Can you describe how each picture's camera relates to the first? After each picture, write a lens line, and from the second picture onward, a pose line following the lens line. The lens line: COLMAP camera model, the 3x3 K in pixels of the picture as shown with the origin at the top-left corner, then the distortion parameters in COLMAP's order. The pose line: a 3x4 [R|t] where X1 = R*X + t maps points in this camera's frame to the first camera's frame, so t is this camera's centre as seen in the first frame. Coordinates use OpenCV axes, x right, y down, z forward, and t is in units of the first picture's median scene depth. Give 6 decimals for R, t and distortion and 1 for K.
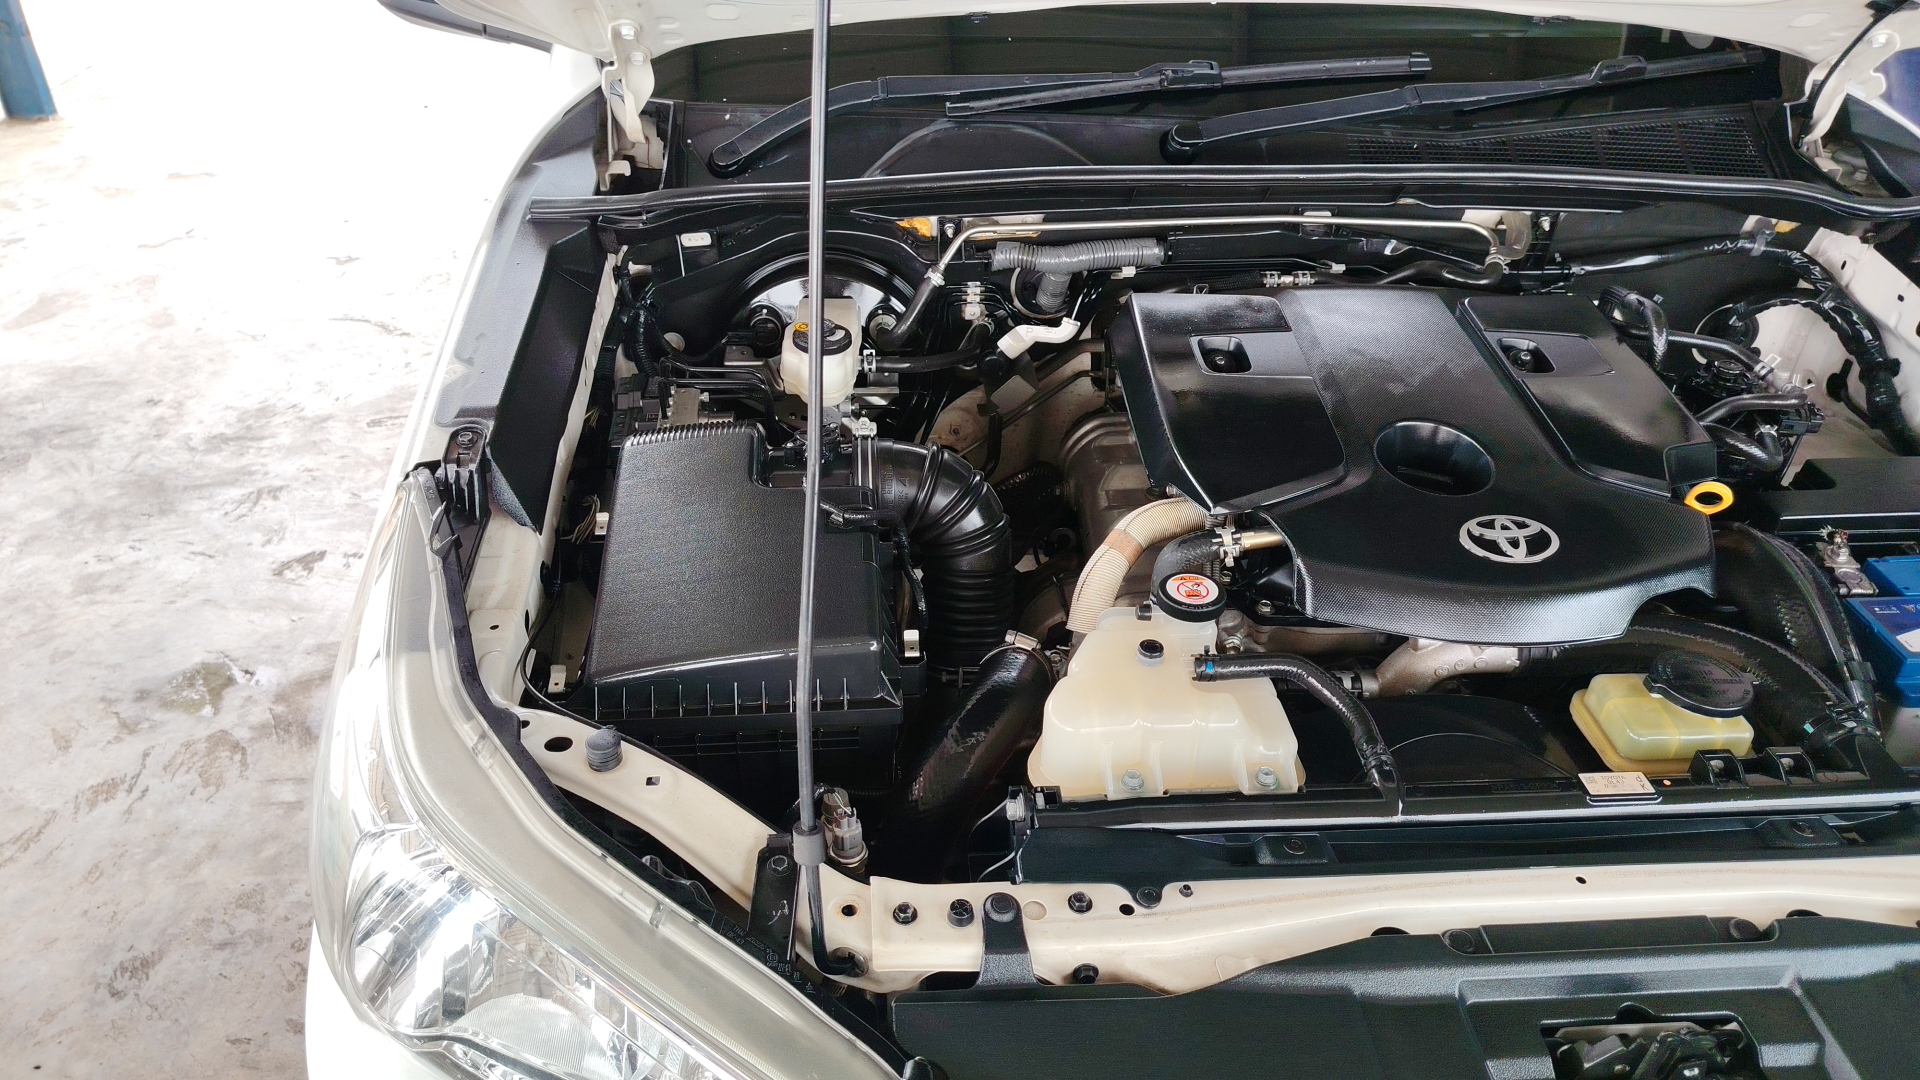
lens RADIAL K [[1381.2, 0, 960.0], [0, 1381.2, 540.0], [0, 0, 1]] dist [0.075750, -0.105464]
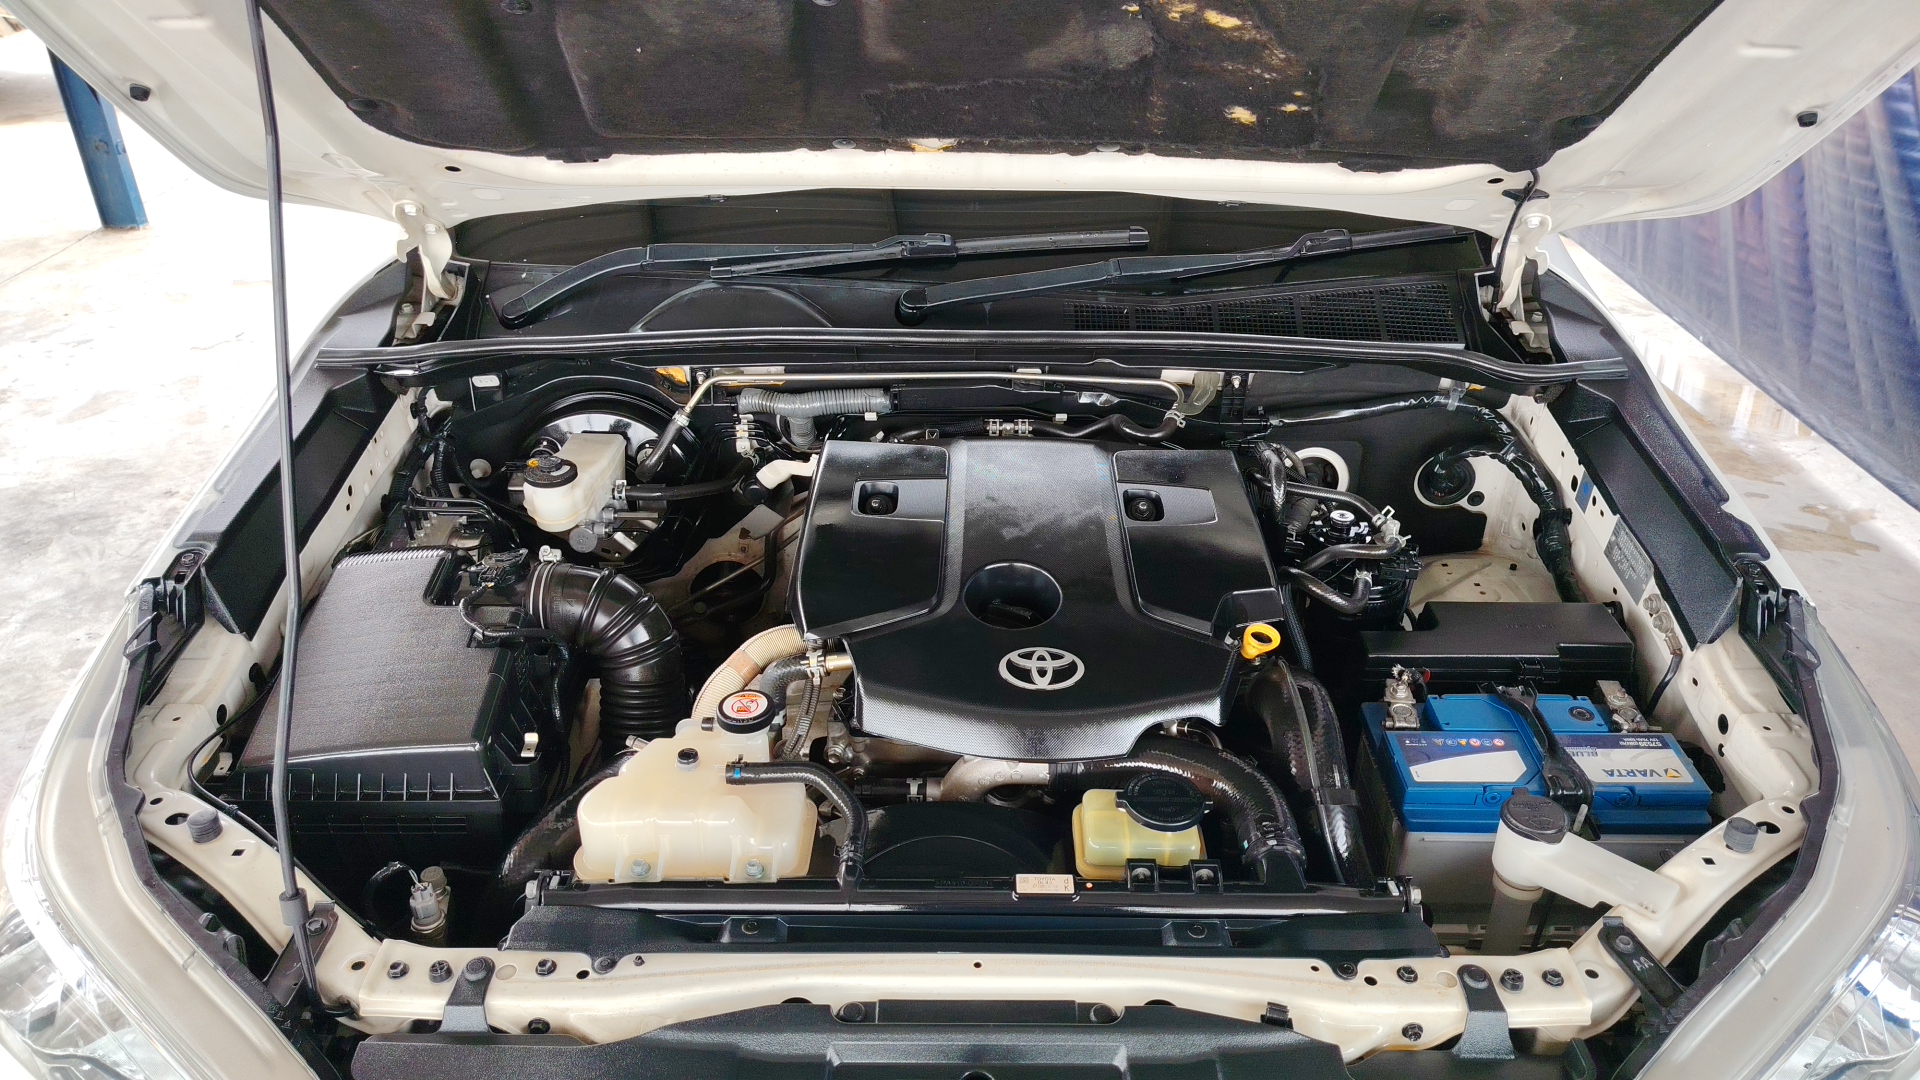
lens RADIAL K [[1392.3, 0, 988.3], [0, 1392.3, 548.3], [0, 0, 1]] dist [0.081827, -0.111467]
pose [[0.996898, 0.025195, -0.074562, 0.318868], [-0.029441, 0.997973, -0.056411, -0.025391], [0.072990, 0.058432, 0.995620, -0.121421]]
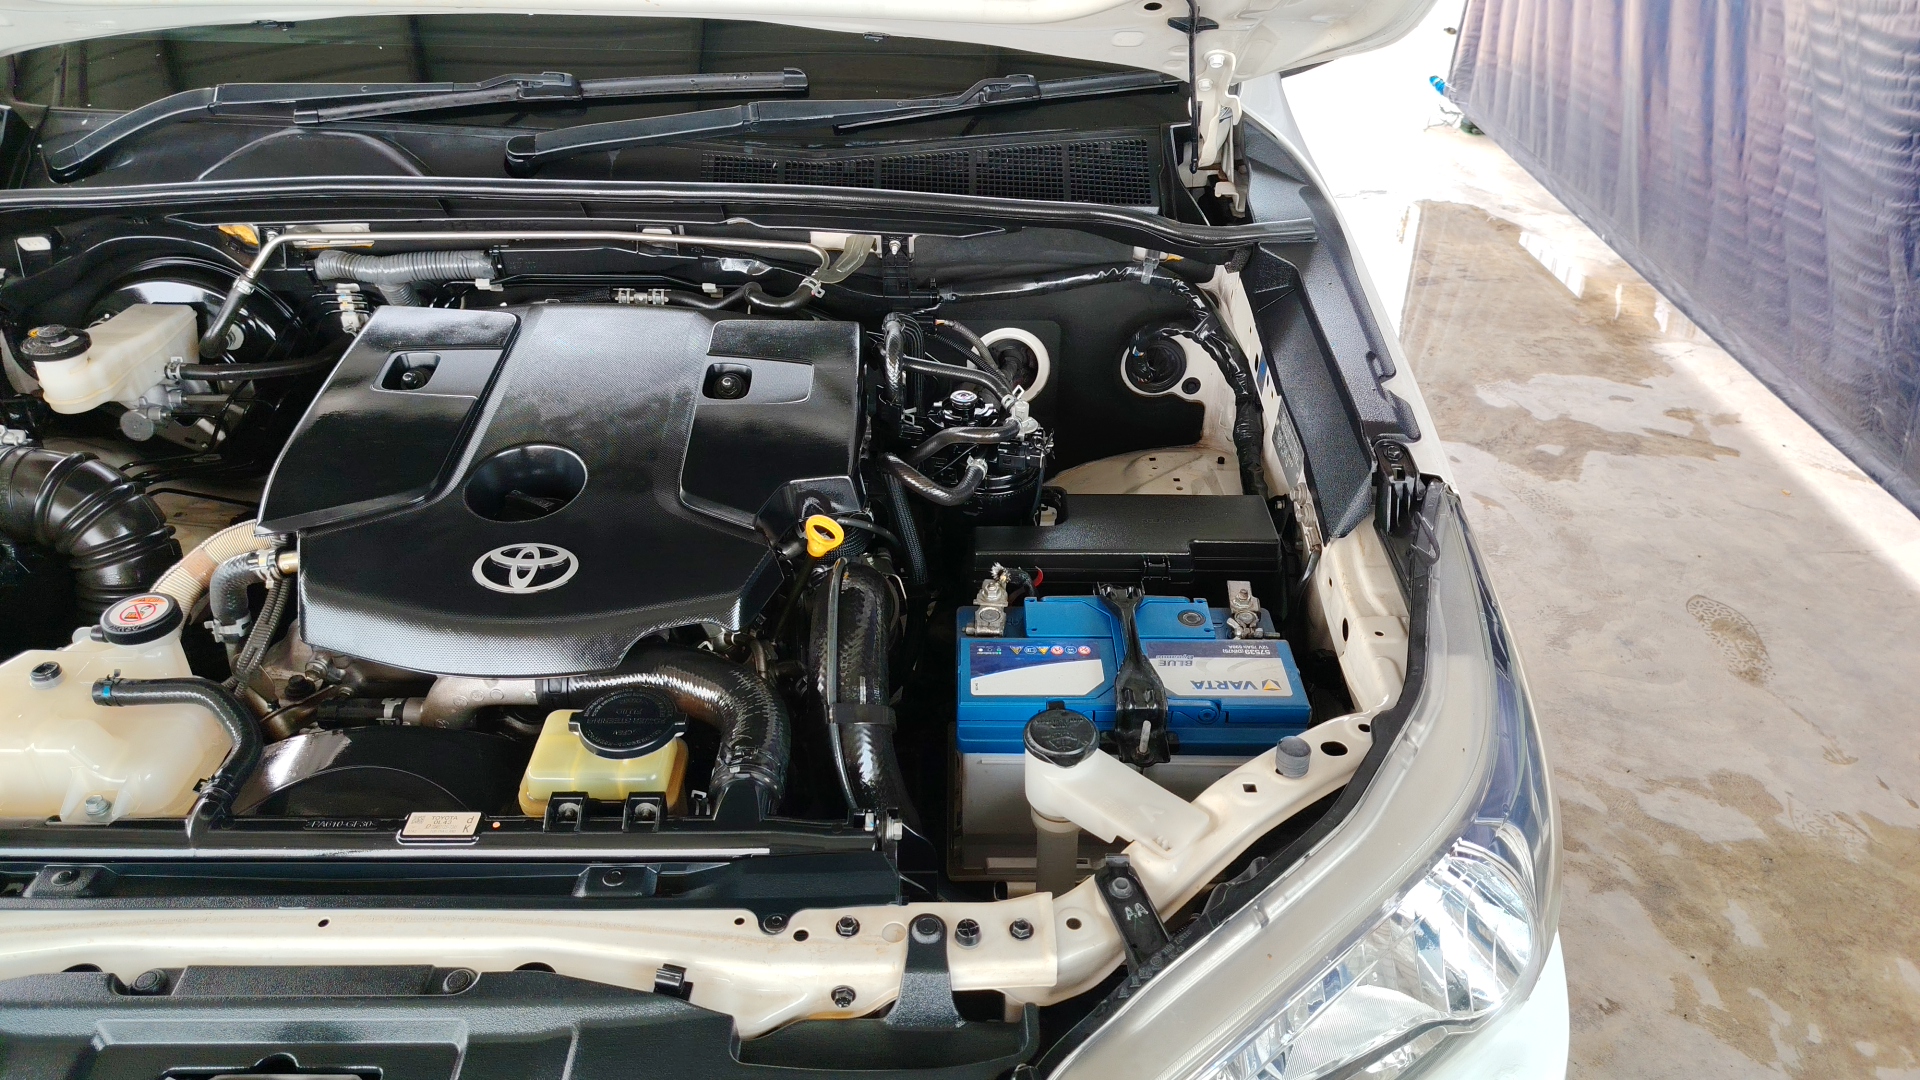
lens RADIAL K [[1399.2, 0, 994.2], [0, 1399.2, 533.1], [0, 0, 1]] dist [0.094946, -0.115861]
pose [[0.997597, 0.028289, -0.063241, 0.575361], [-0.029112, 0.999503, -0.012122, -0.016632], [0.062867, 0.013934, 0.997925, 0.025824]]
